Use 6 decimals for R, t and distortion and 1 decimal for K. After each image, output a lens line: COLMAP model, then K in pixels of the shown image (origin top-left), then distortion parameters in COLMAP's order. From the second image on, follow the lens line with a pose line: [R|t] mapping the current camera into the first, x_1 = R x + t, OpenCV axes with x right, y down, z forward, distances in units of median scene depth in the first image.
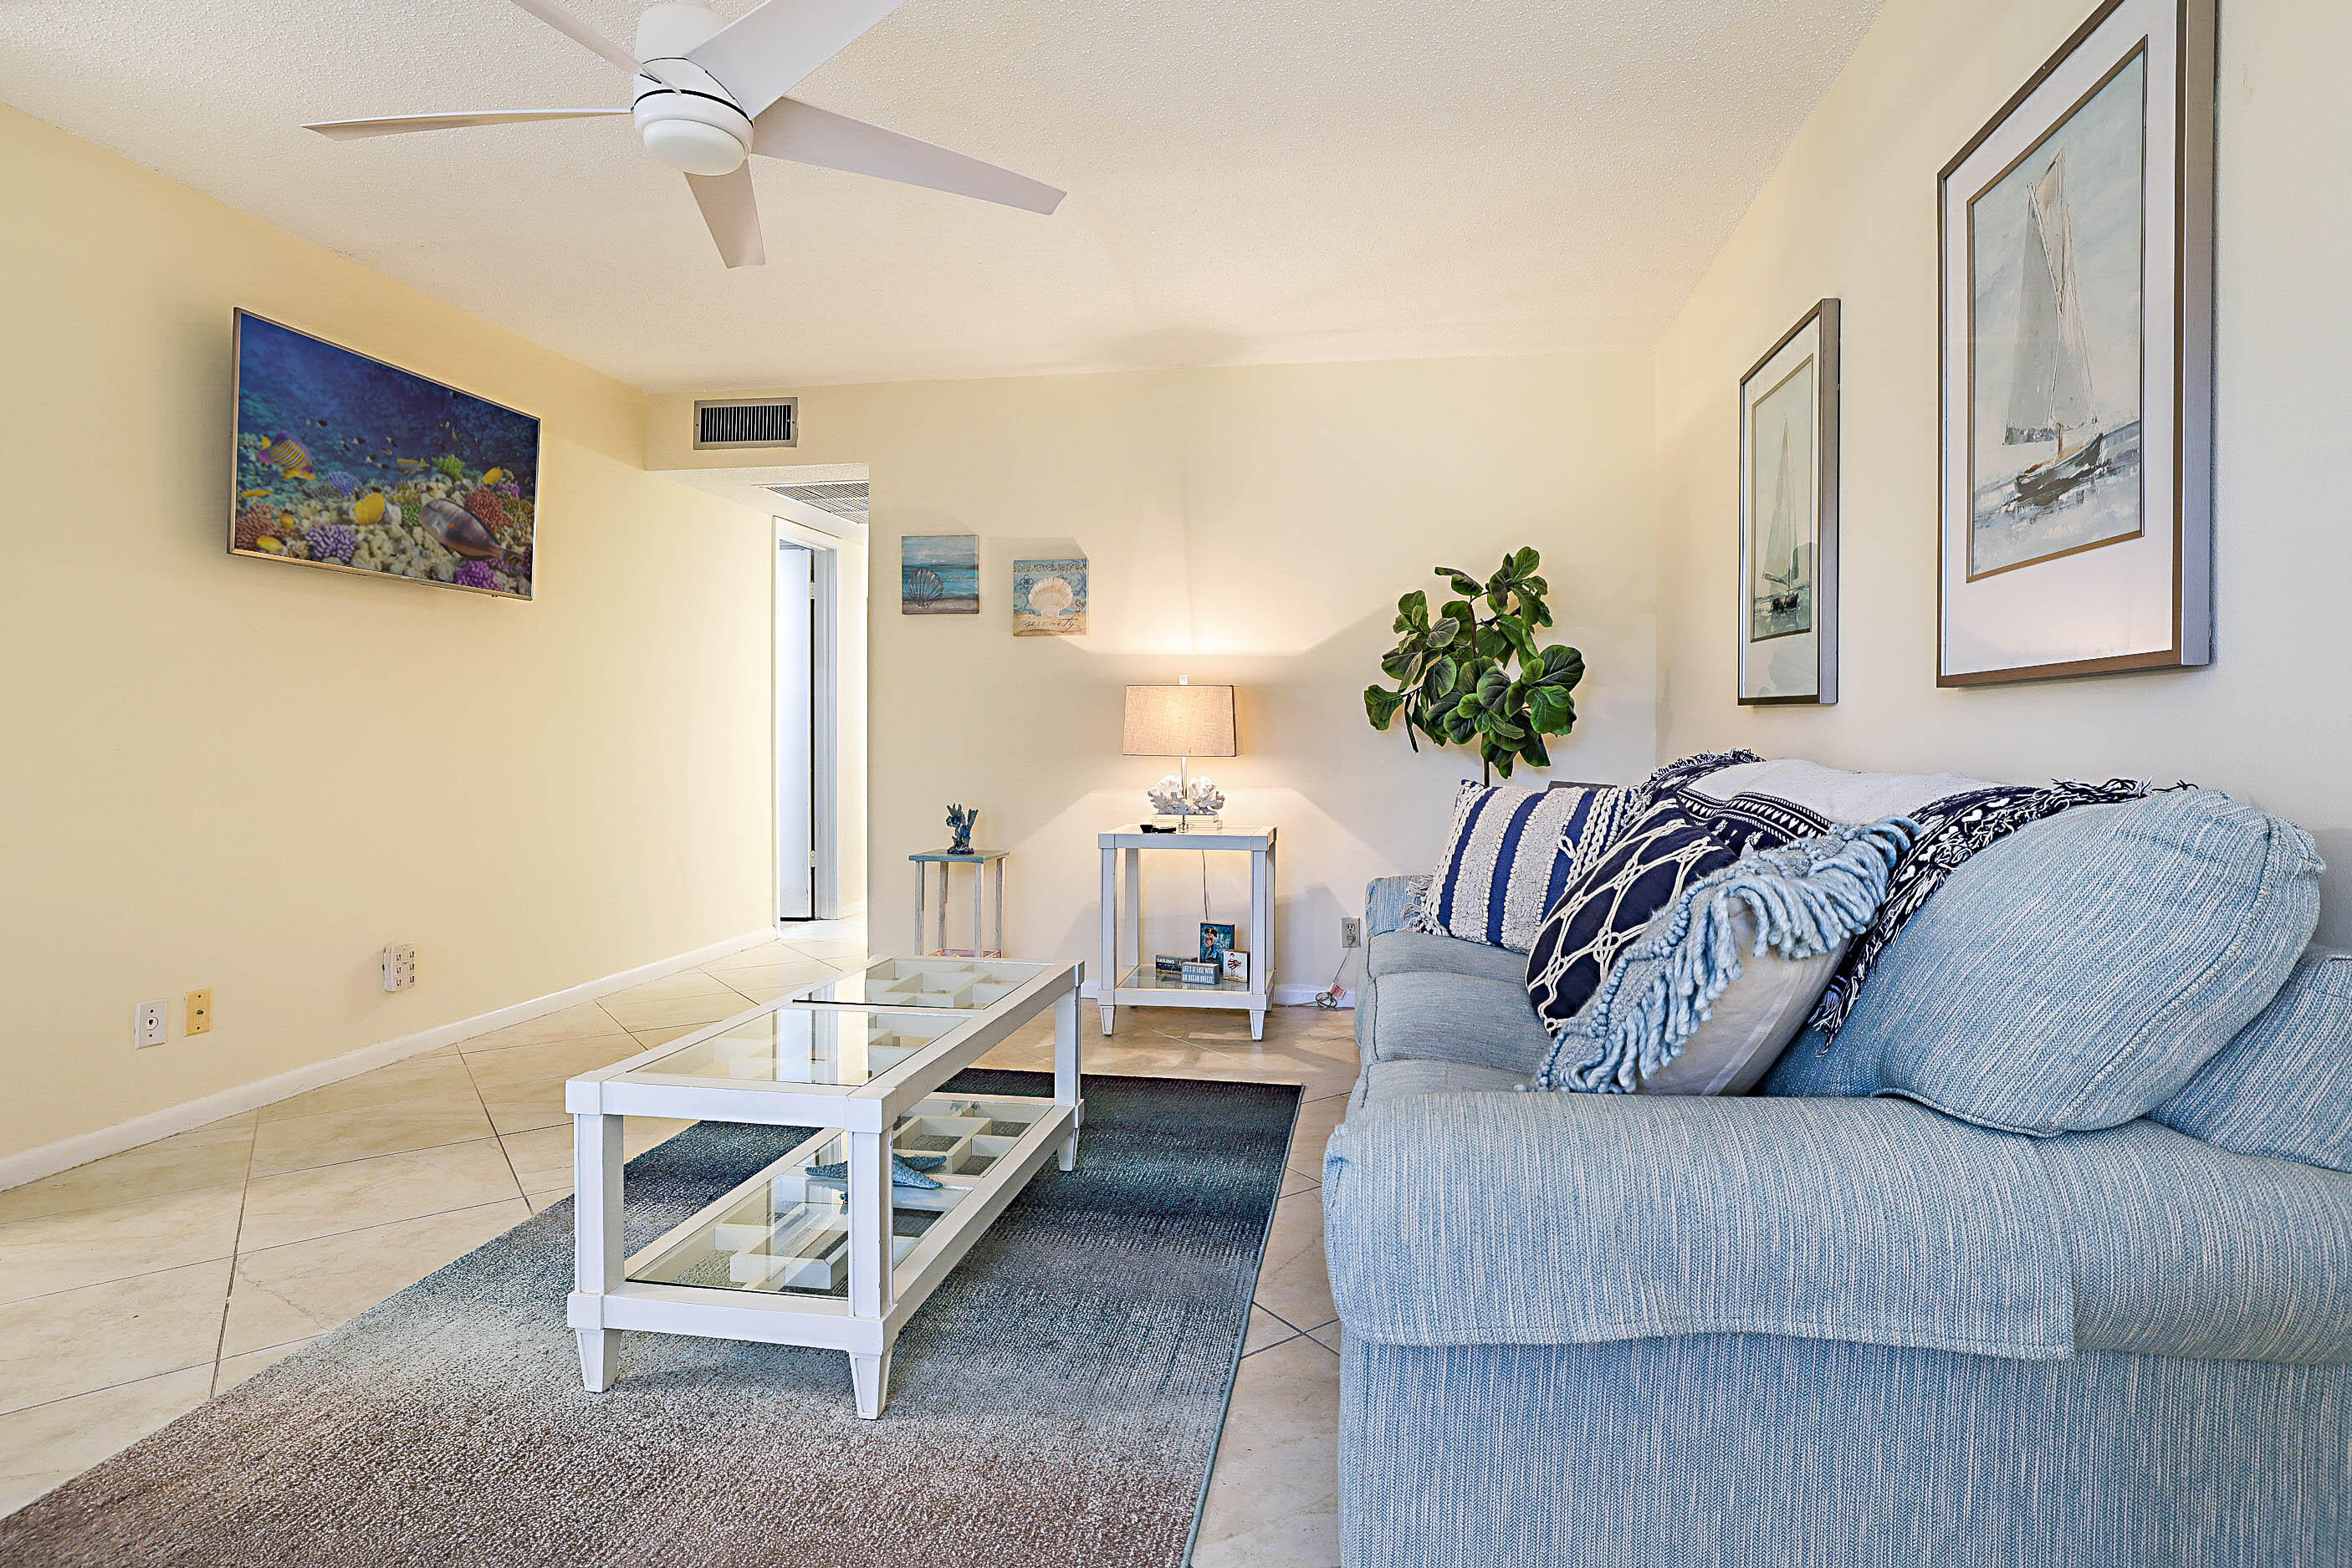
lens RADIAL K [[1234.6, 0, 1205.4], [0, 1234.6, 741.1], [0, 0, 1]] dist [-0.015019, 0.005226]
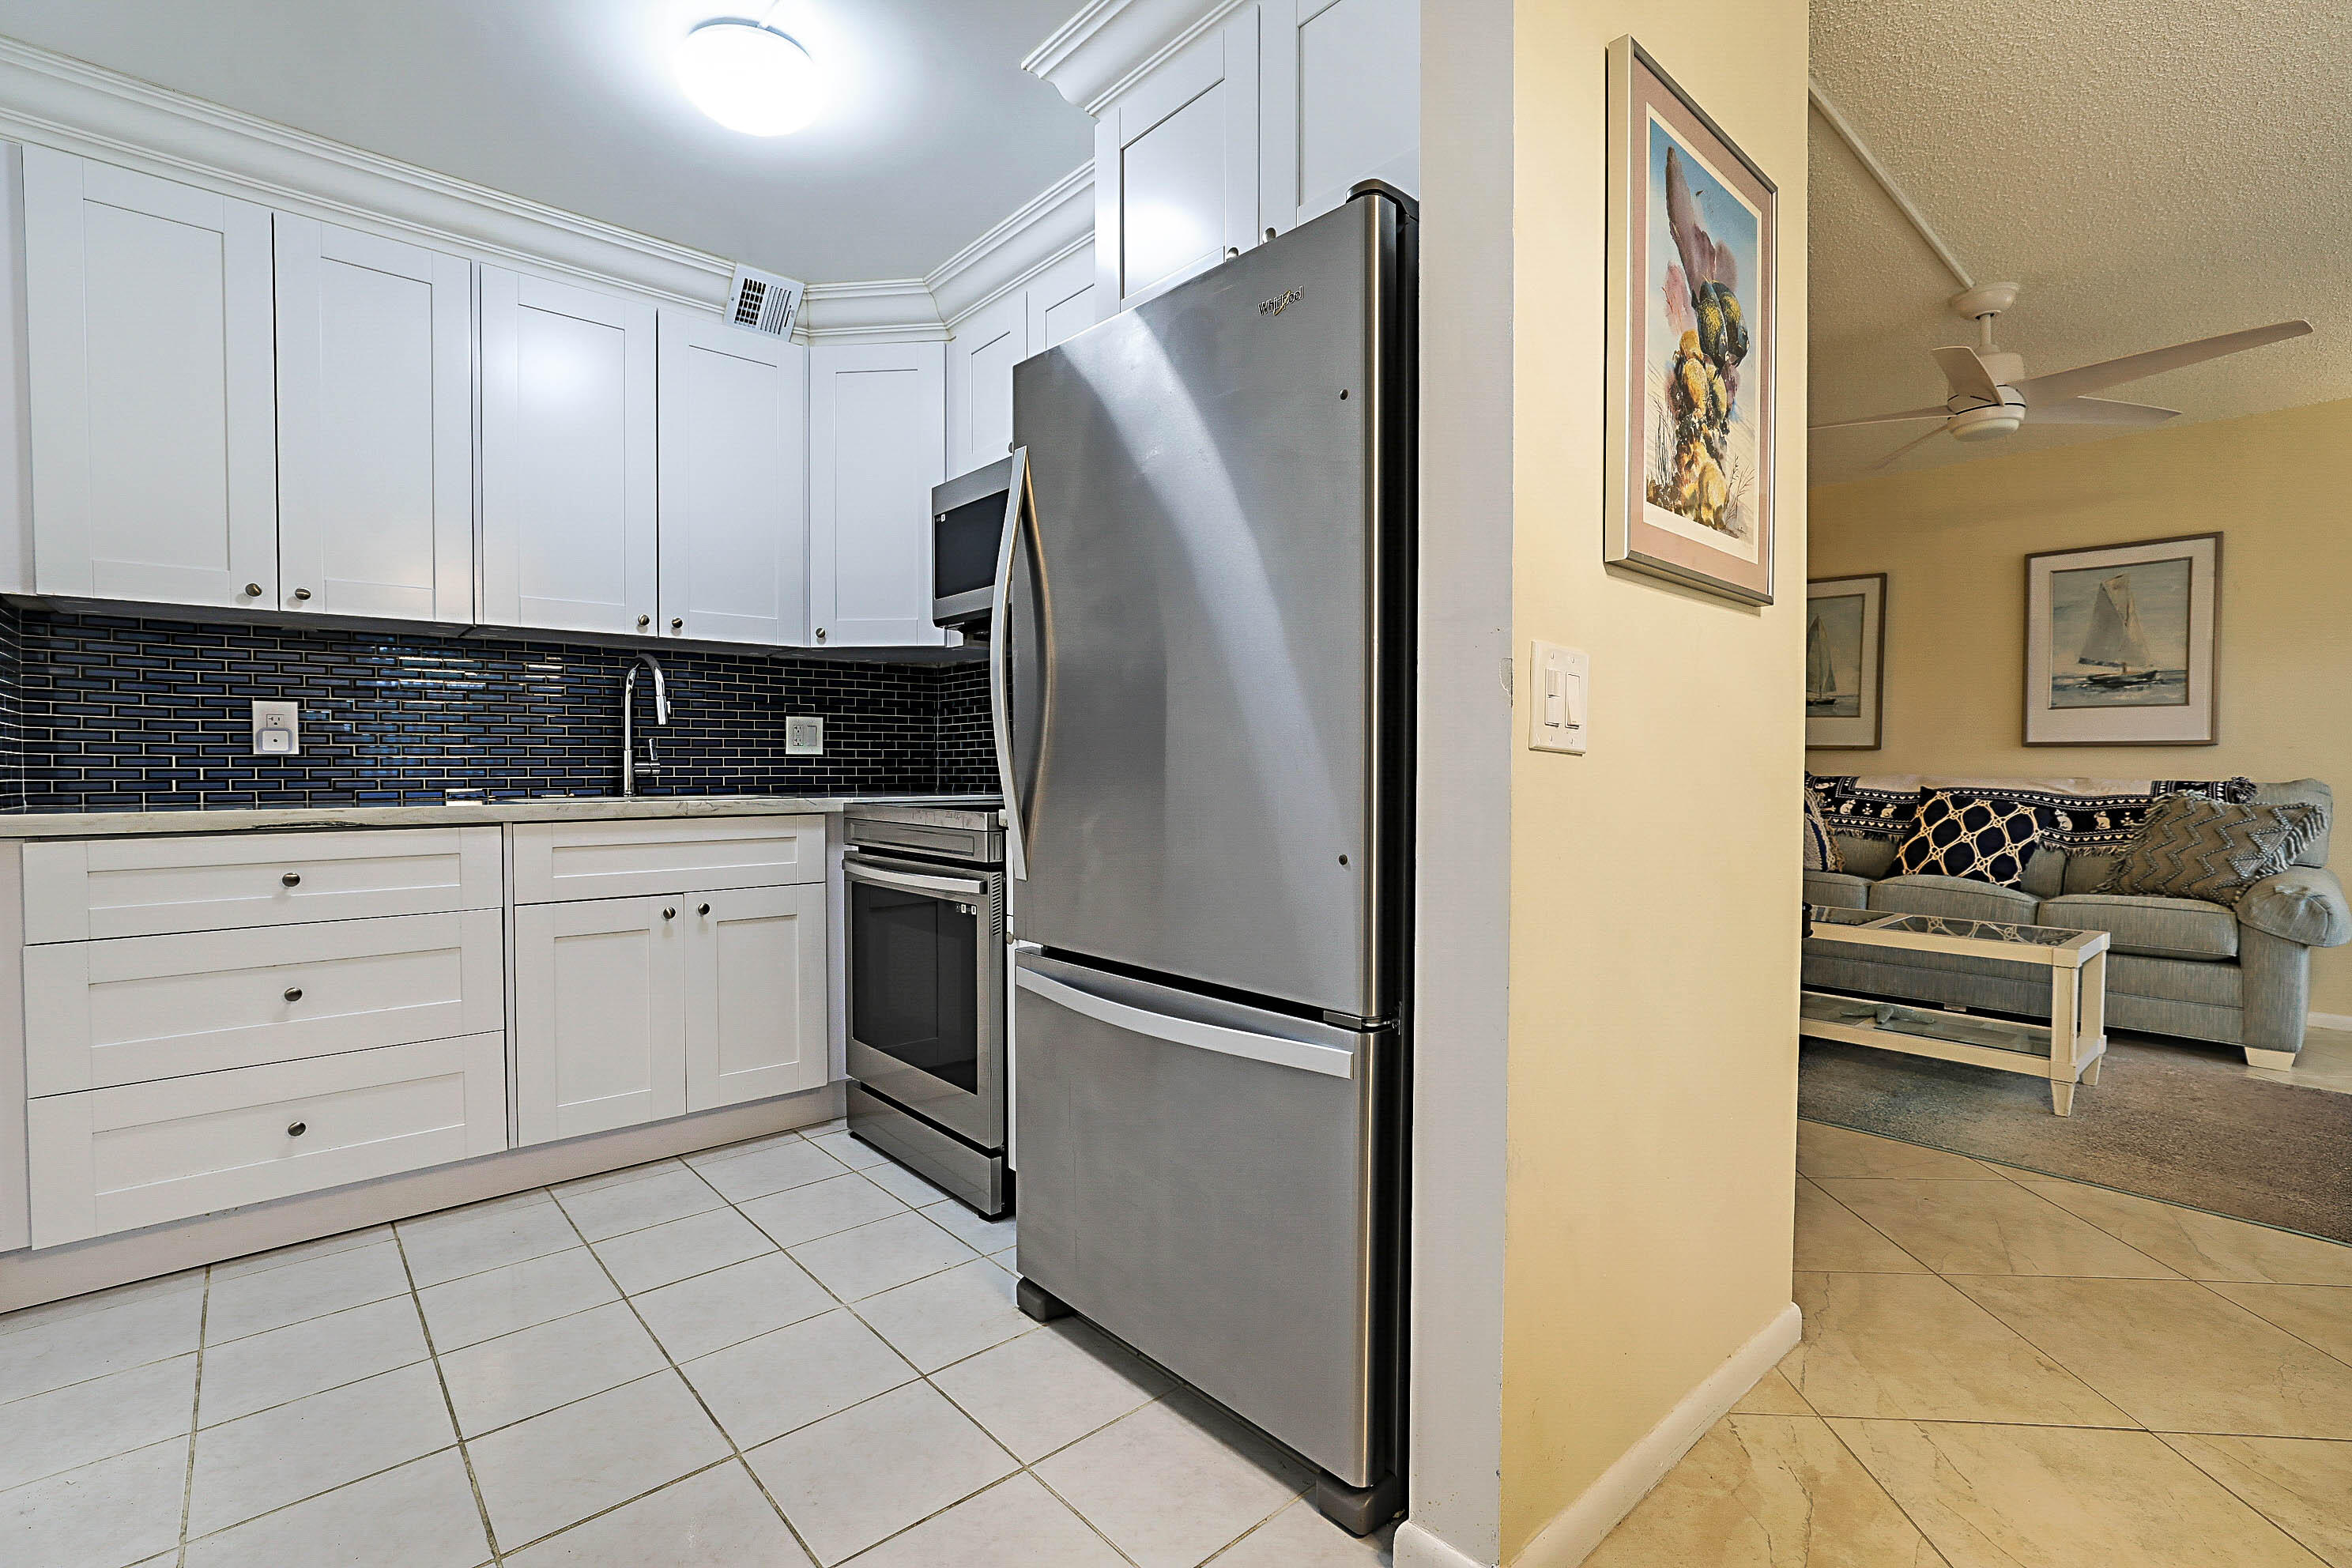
lens RADIAL K [[1094.7, 0, 1185.1], [0, 1094.7, 789.8], [0, 0, 1]] dist [-0.024601, 0.011776]
pose [[0.628046, -0.020158, 0.777915, -1.067005], [0.001376, 0.999692, 0.024794, -0.004147], [-0.778175, -0.014501, 0.627880, 0.414144]]
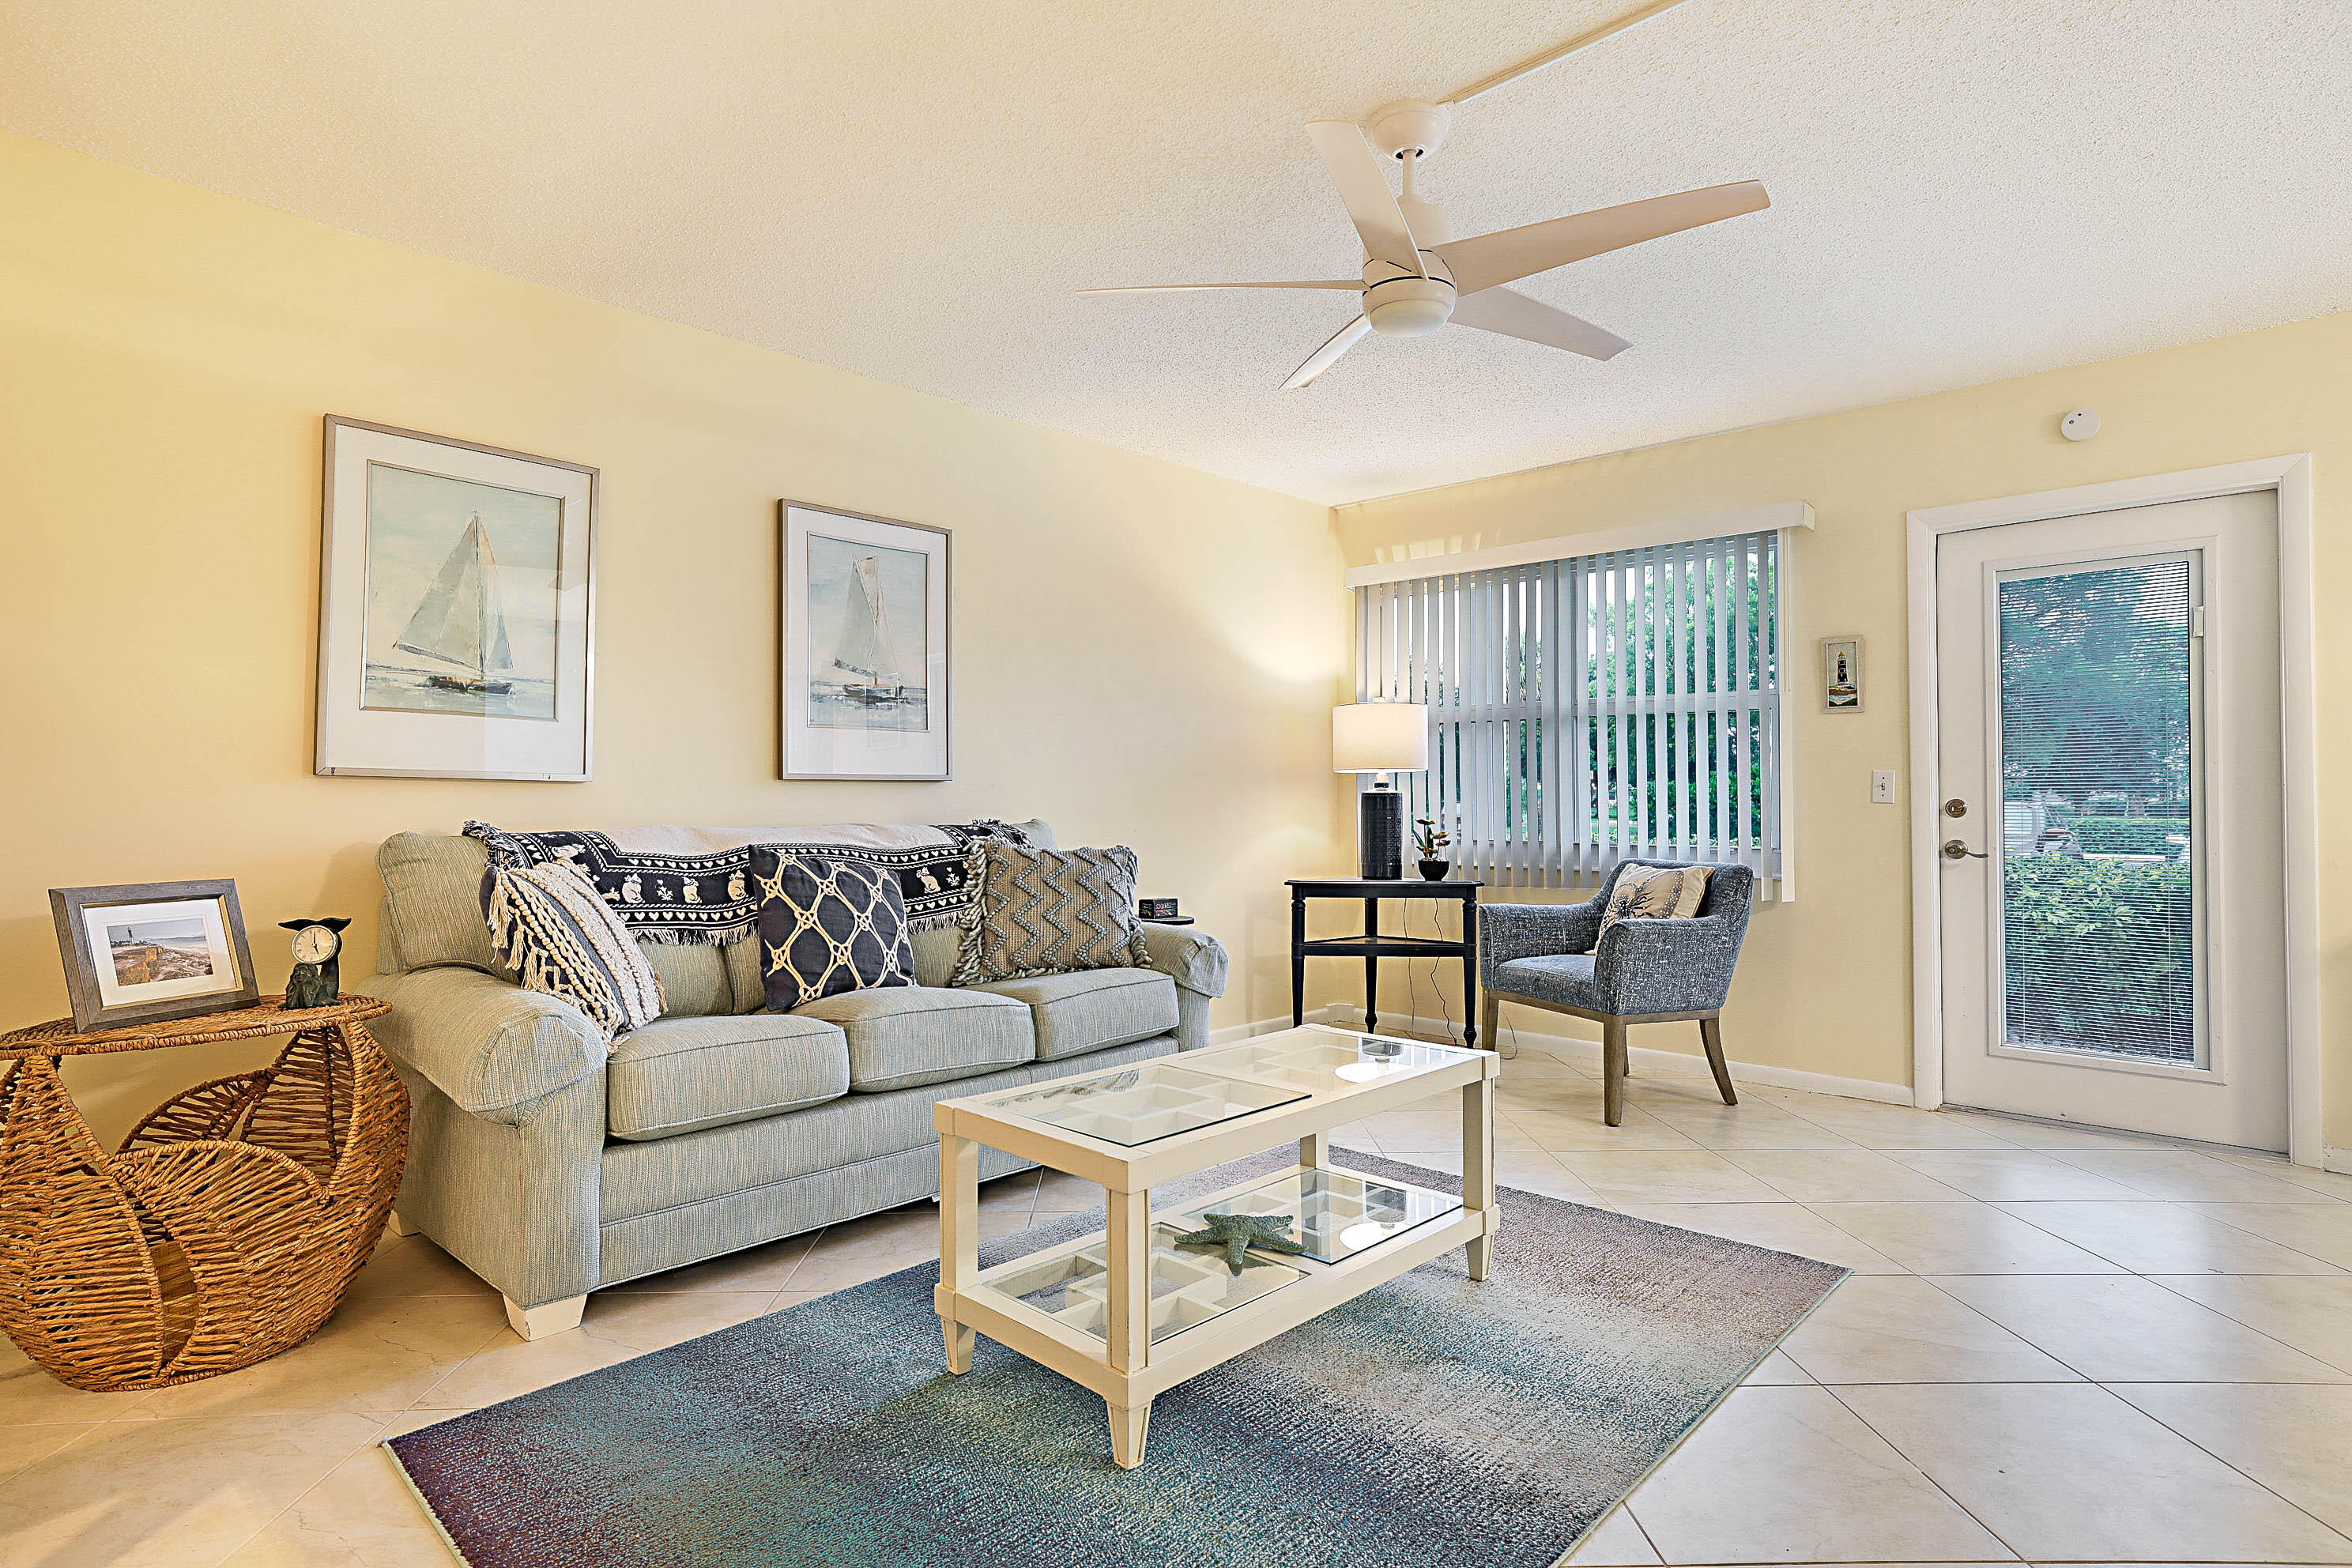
lens RADIAL K [[1242.8, 0, 1167.8], [0, 1242.8, 780.3], [0, 0, 1]] dist [-0.015212, 0.003703]
pose [[-0.819634, 0.006011, 0.572856, -0.413025], [0.001908, 0.999968, -0.007762, -0.011713], [-0.572884, -0.005269, -0.819619, 0.966829]]
